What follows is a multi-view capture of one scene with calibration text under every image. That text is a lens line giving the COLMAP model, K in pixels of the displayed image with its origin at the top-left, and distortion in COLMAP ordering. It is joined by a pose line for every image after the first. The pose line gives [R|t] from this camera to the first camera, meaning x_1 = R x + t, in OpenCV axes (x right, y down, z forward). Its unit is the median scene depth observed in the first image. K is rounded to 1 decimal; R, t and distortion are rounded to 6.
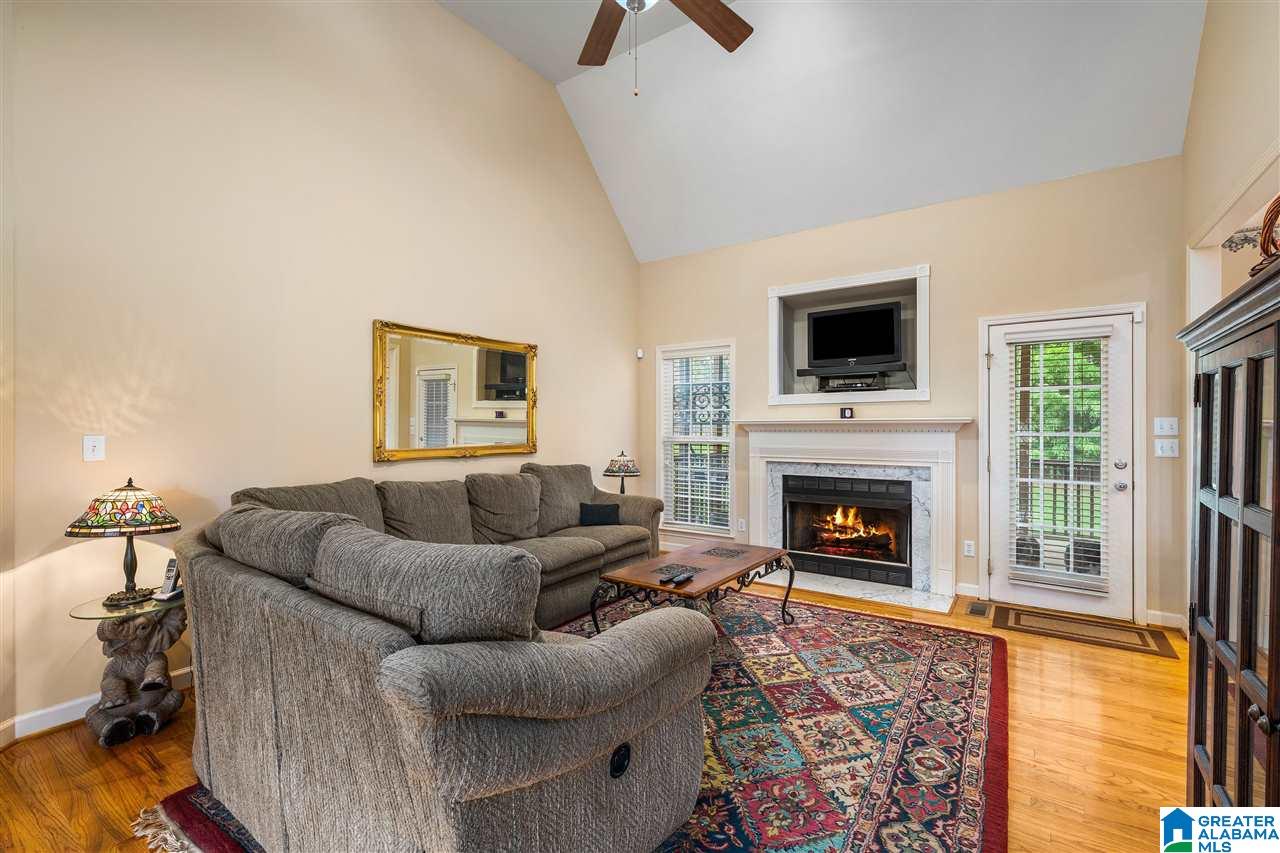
lens RADIAL K [[568.9, 0, 640.0], [0, 568.9, 426.5], [0, 0, 1]] dist [-0.002780, -0.000121]
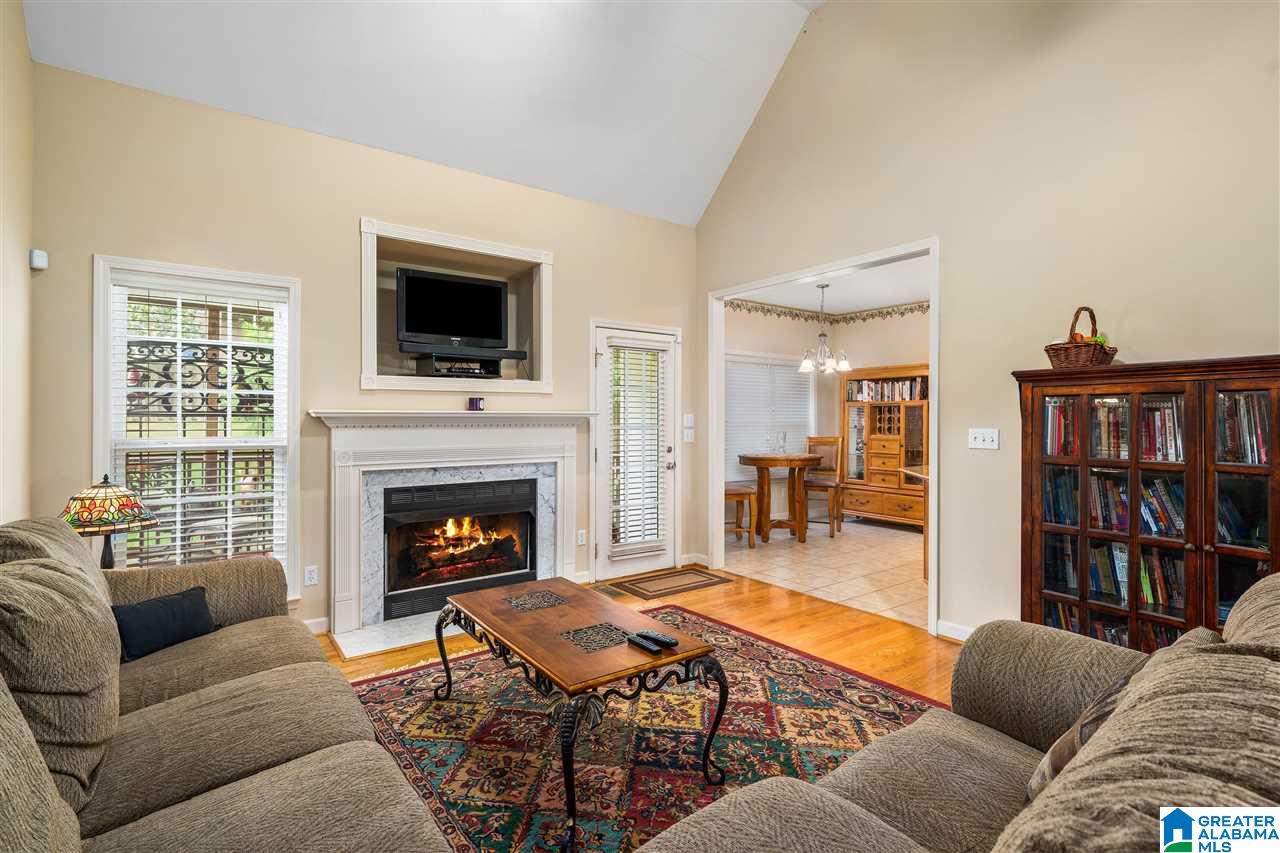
lens RADIAL K [[616.2, 0, 640.0], [0, 616.2, 426.5], [0, 0, 1]] dist [-0.003823, -0.000633]
pose [[0.301291, -0.010843, 0.953471, -0.494006], [-0.002494, 0.999923, 0.012159, -0.003128], [-0.953529, -0.006041, 0.301241, 0.598491]]
